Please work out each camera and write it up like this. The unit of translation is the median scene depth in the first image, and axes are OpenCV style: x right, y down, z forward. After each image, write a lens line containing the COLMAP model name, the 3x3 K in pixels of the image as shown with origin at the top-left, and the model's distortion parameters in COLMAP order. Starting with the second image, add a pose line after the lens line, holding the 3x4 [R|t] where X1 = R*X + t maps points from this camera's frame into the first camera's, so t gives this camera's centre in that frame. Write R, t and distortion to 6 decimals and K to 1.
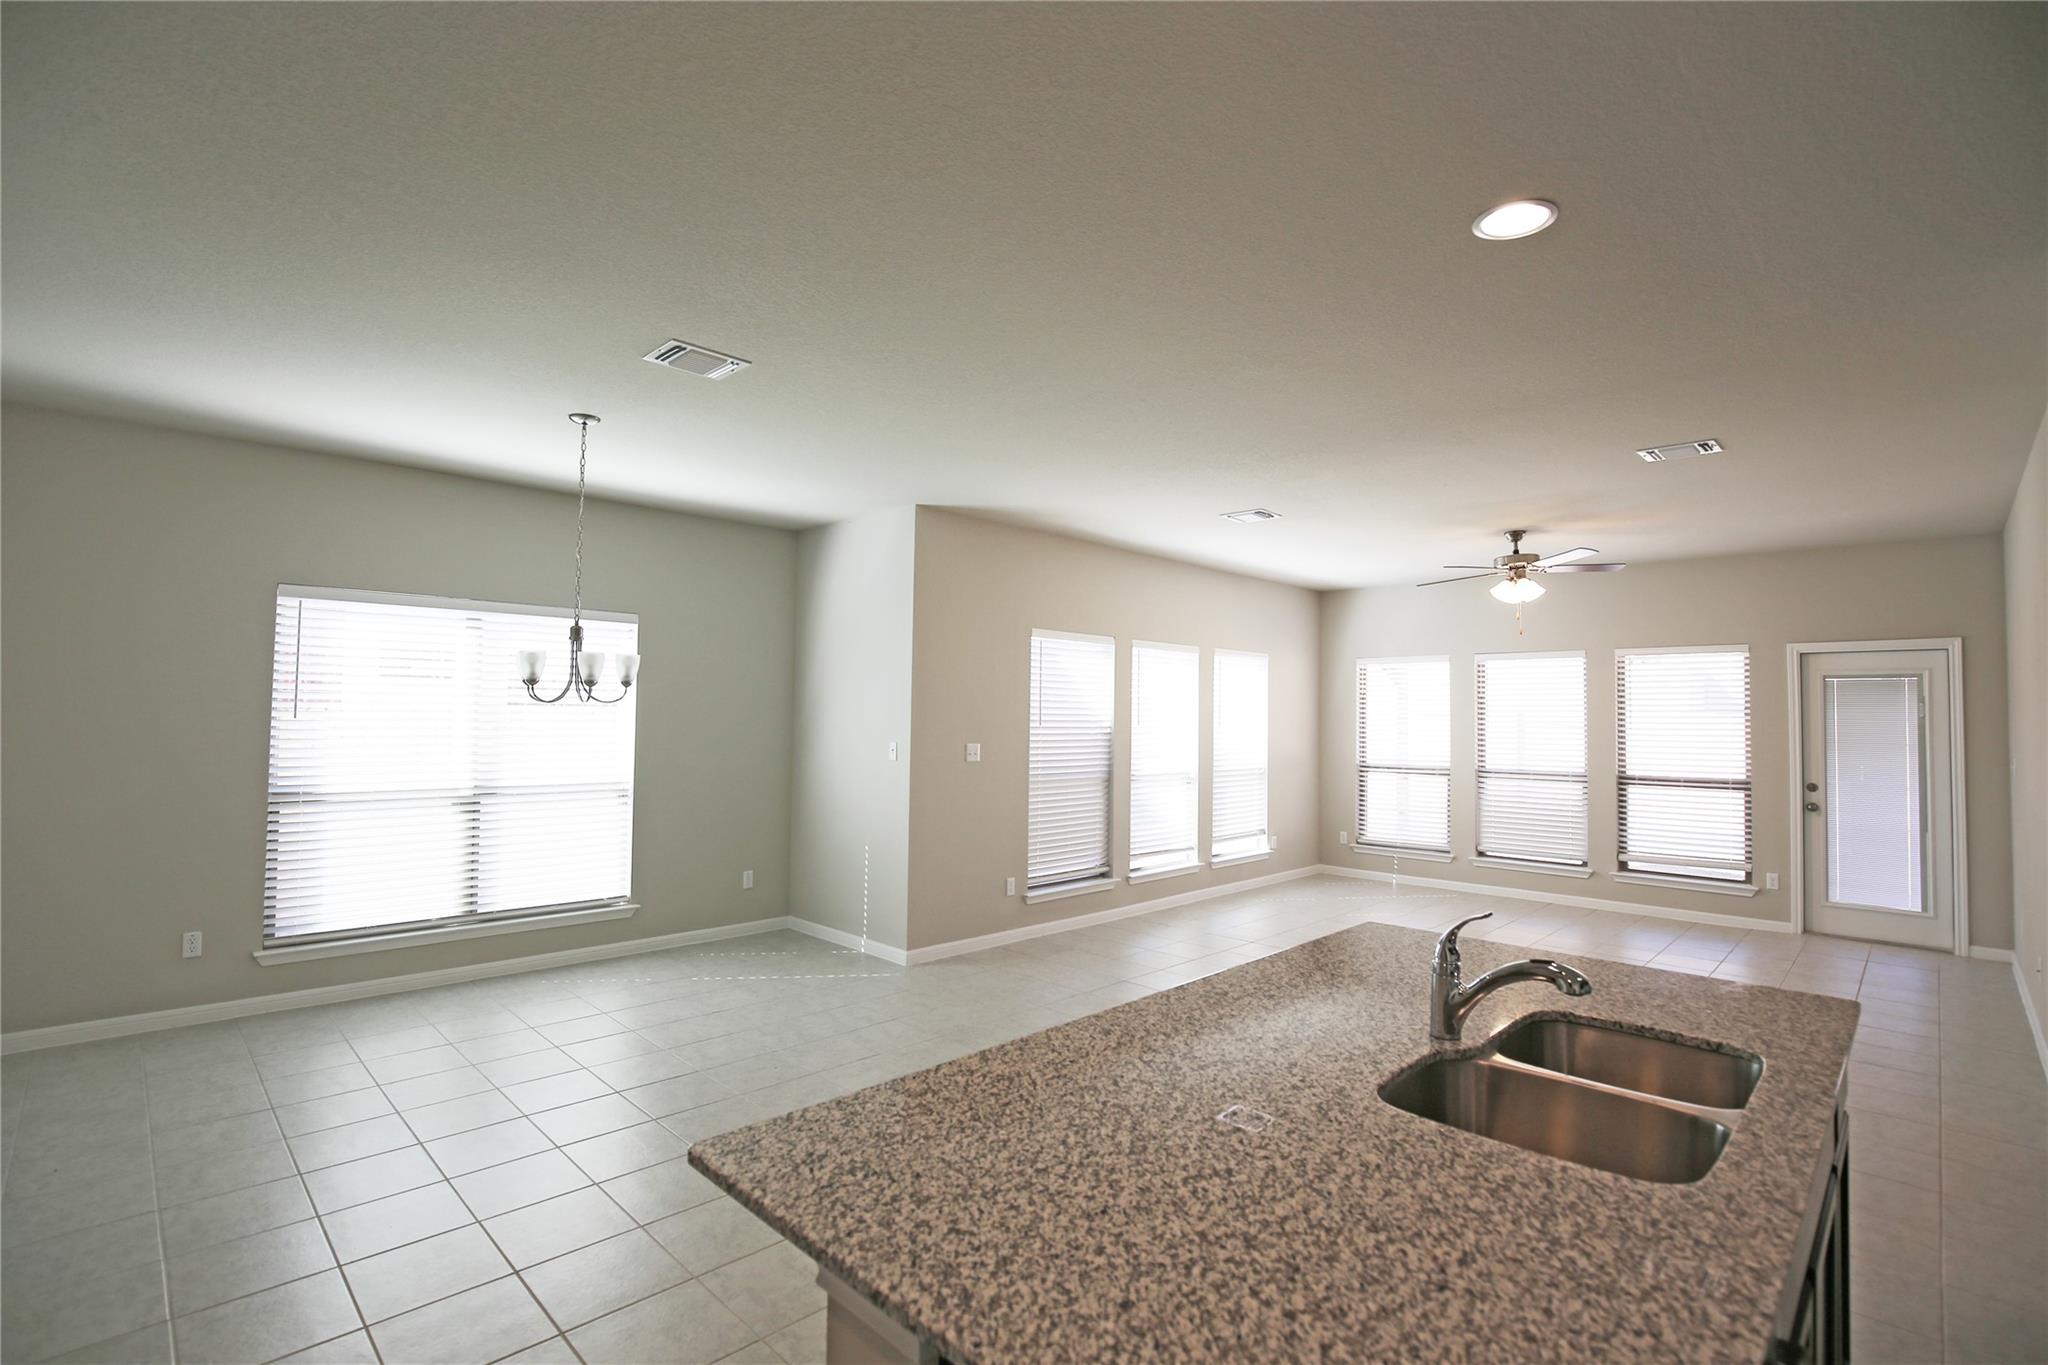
lens RADIAL K [[934.7, 0, 1059.9], [0, 934.7, 684.7], [0, 0, 1]] dist [-0.024941, -0.000004]
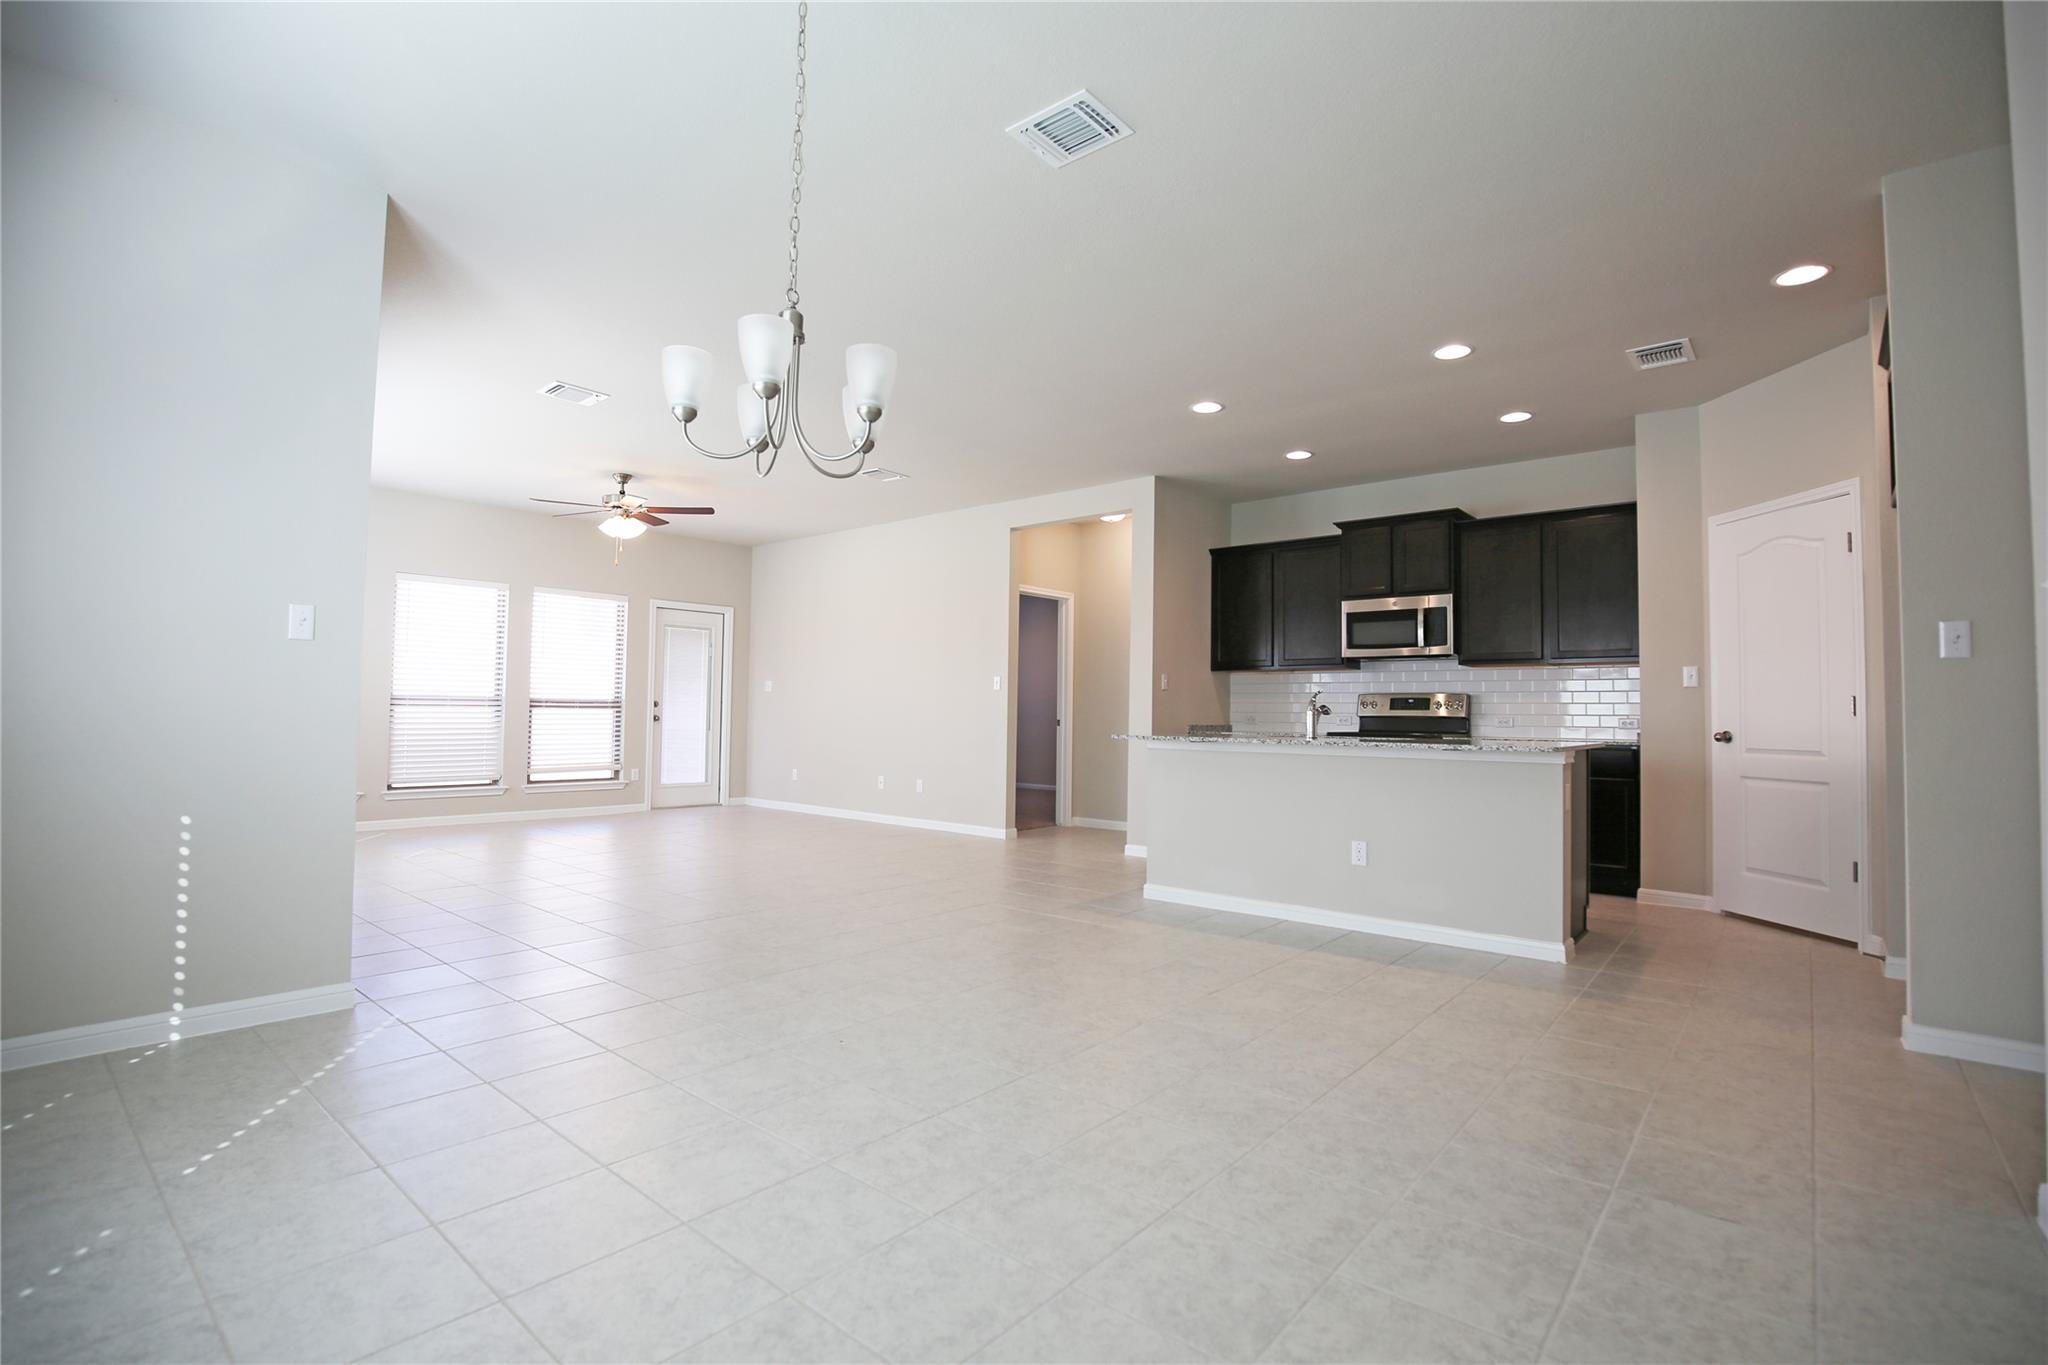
lens RADIAL K [[938.3, 0, 1019.1], [0, 938.3, 672.0], [0, 0, 1]] dist [-0.028911, 0.000362]
pose [[-0.067690, 0.031497, 0.997209, -0.620919], [-0.048410, 0.998221, -0.034815, 0.084862], [-0.996531, -0.050631, -0.066045, 0.539985]]
